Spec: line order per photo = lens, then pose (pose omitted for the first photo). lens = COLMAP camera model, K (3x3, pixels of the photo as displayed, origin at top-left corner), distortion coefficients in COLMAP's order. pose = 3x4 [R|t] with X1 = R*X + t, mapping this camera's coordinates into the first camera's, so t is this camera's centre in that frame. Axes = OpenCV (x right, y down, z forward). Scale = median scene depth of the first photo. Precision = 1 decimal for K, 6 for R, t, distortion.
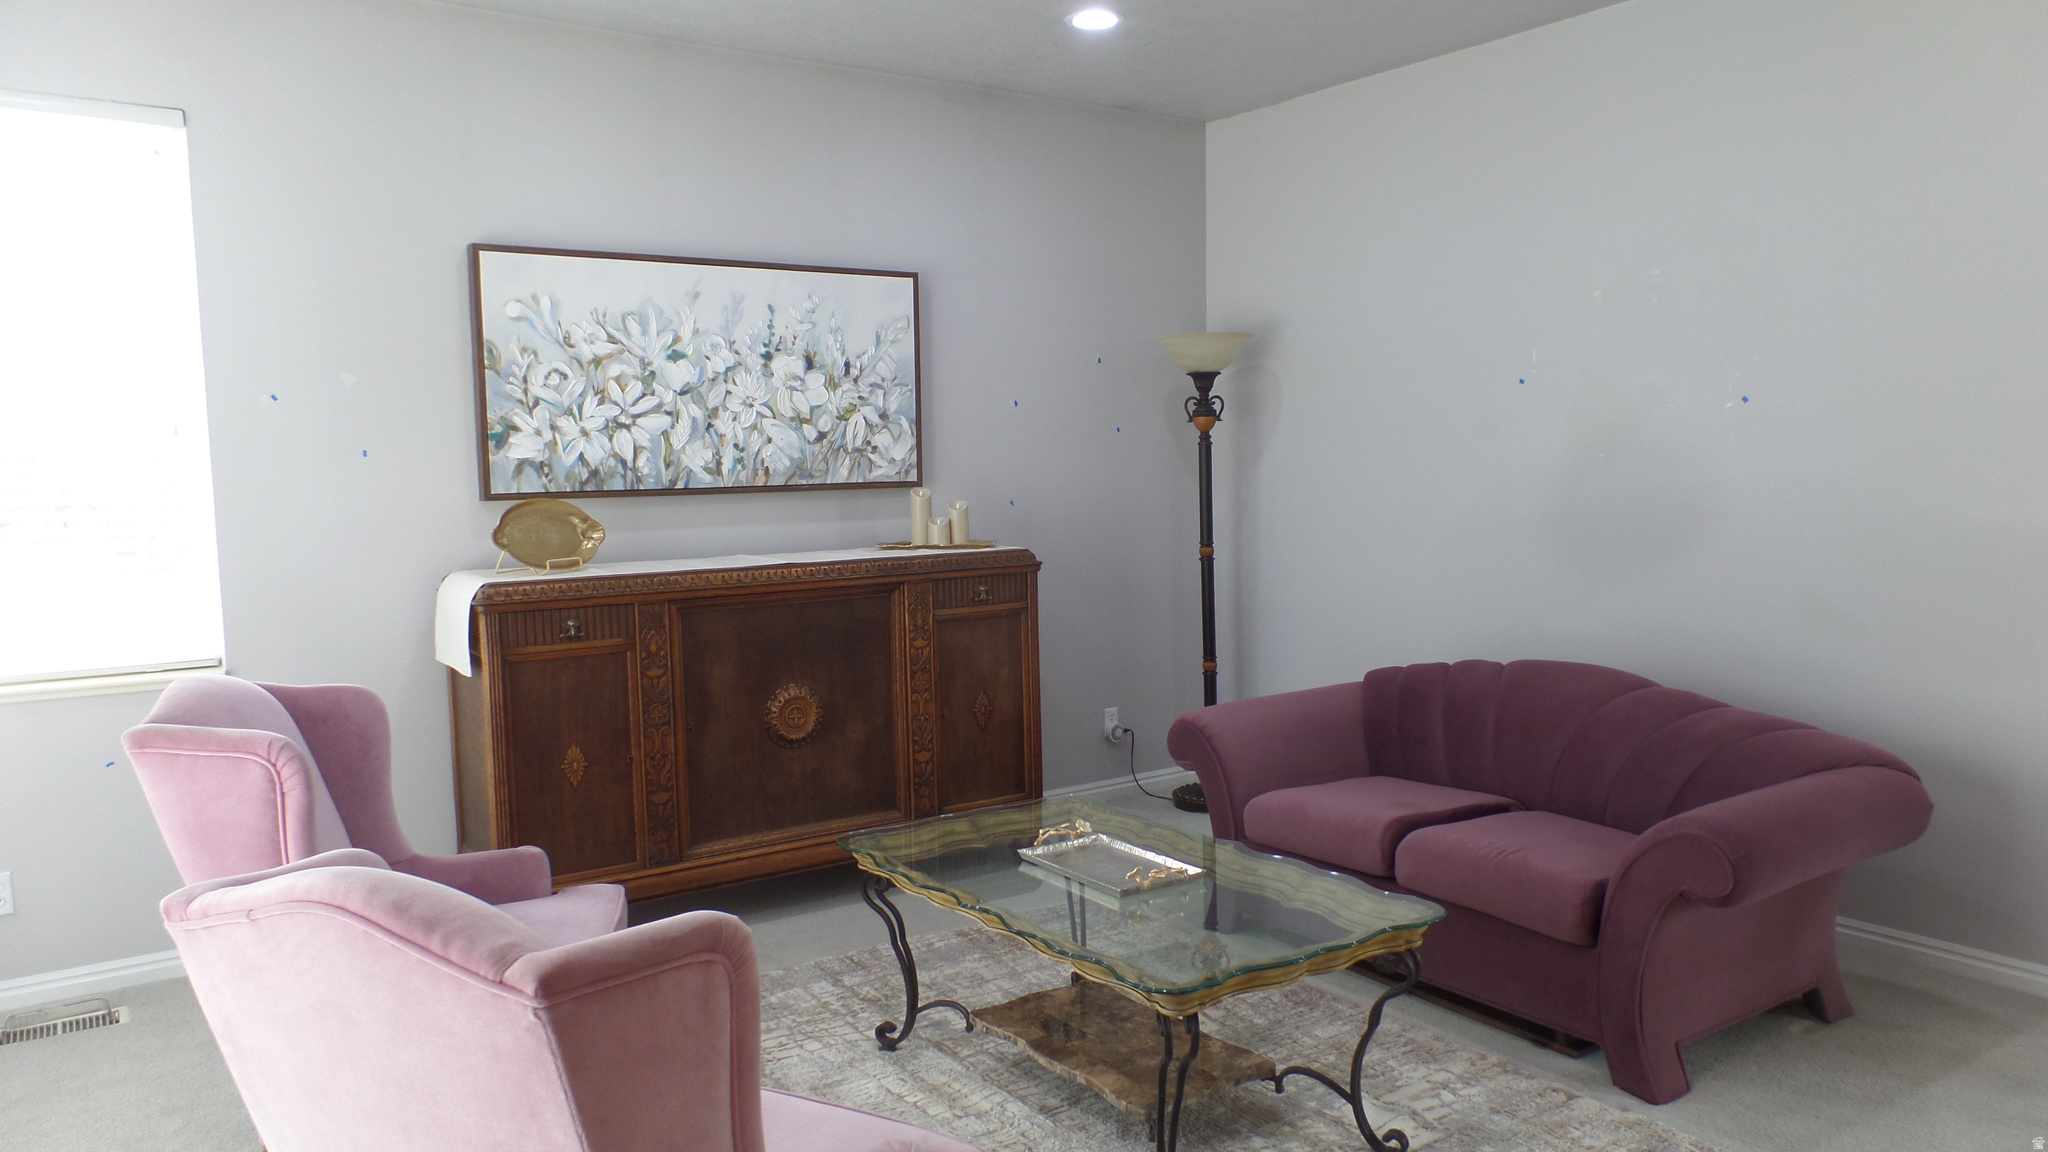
lens RADIAL K [[1427.7, 0, 1032.8], [0, 1427.7, 576.5], [0, 0, 1]] dist [0.013074, -0.007076]
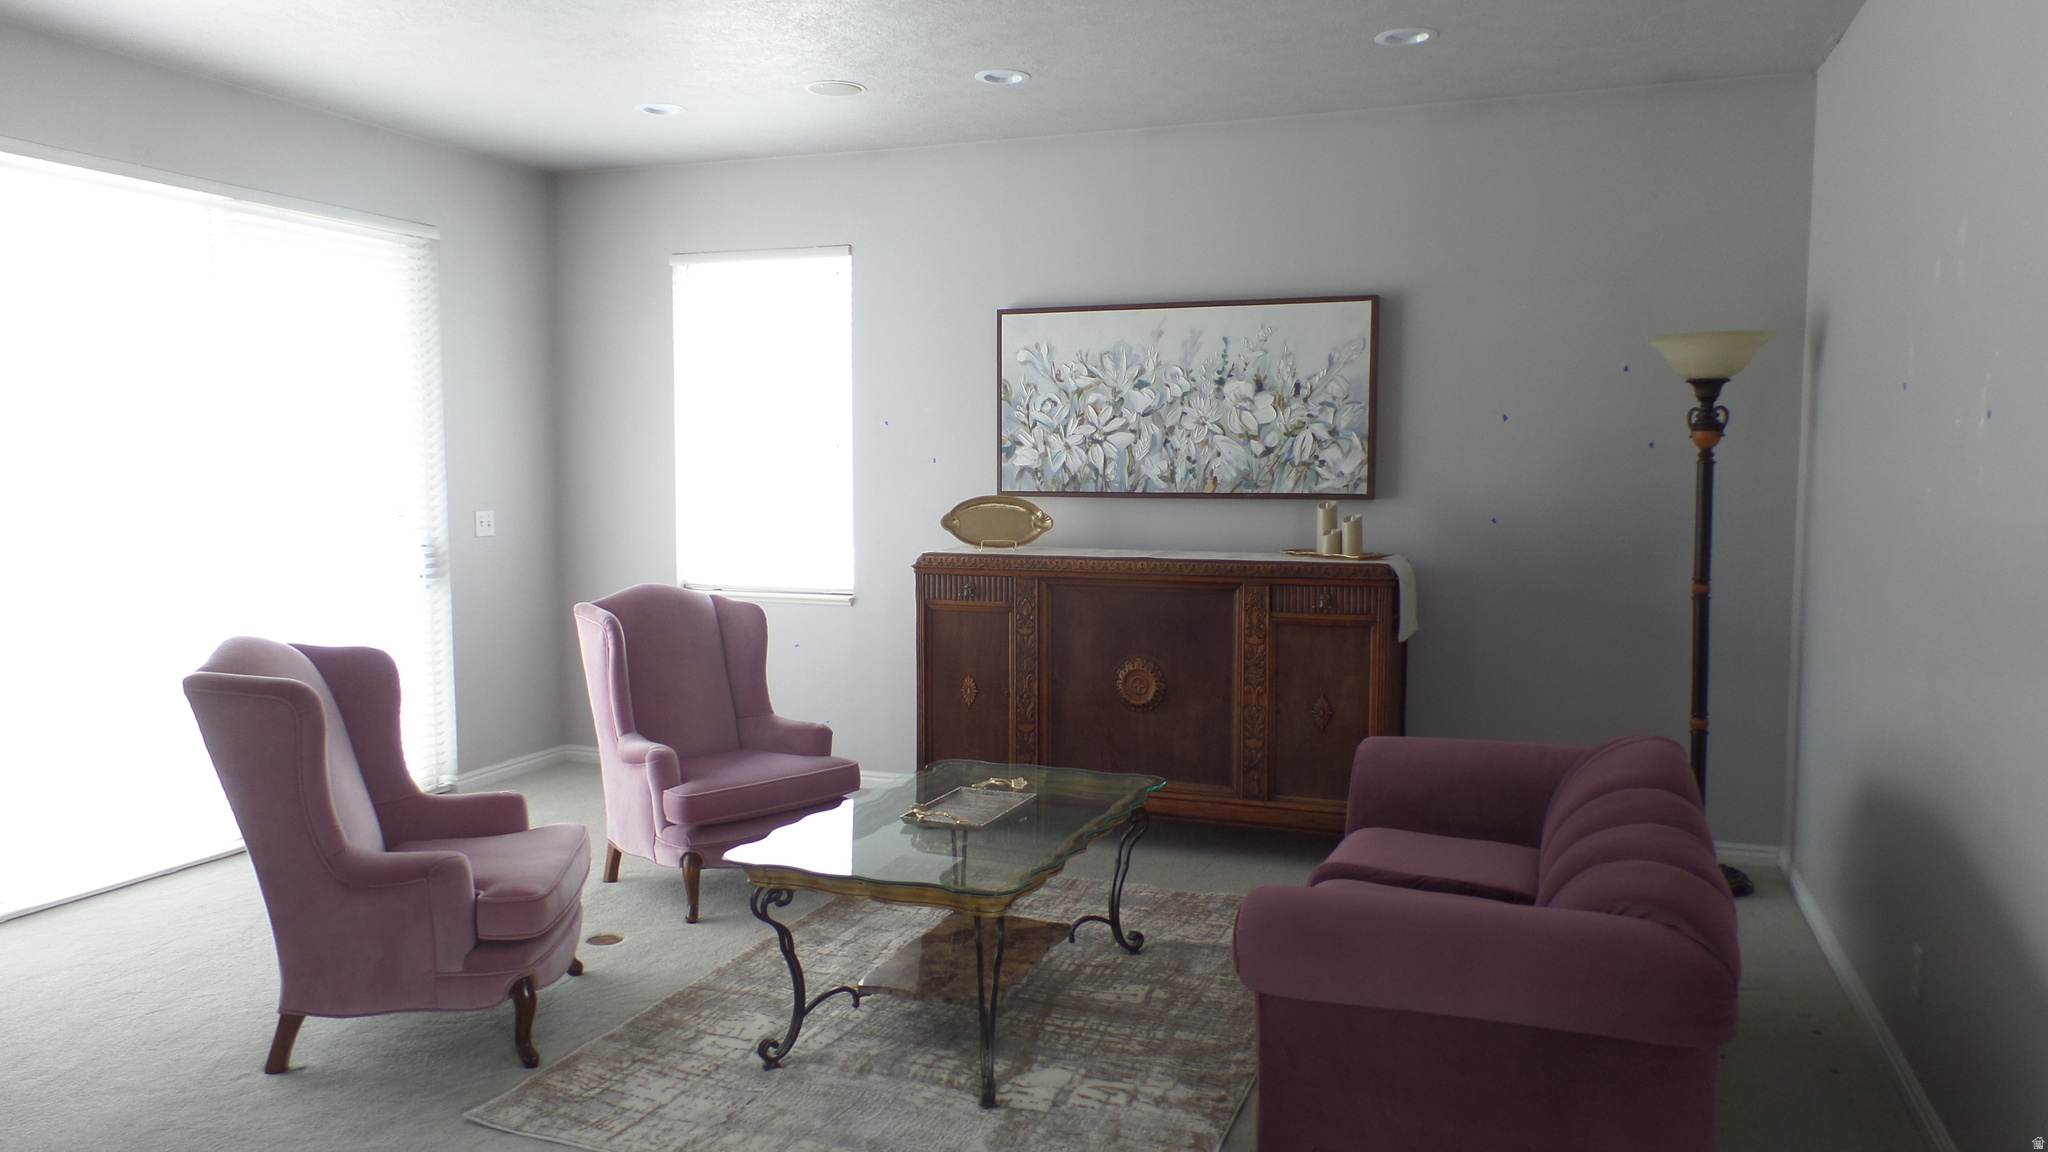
lens RADIAL K [[1427.7, 0, 1041.2], [0, 1427.7, 577.0], [0, 0, 1]] dist [0.013074, -0.007076]
pose [[0.570531, 0.082870, -0.817084, 0.716699], [-0.083293, 0.995605, 0.042816, -0.034970], [0.817041, 0.043630, 0.574926, 0.229649]]
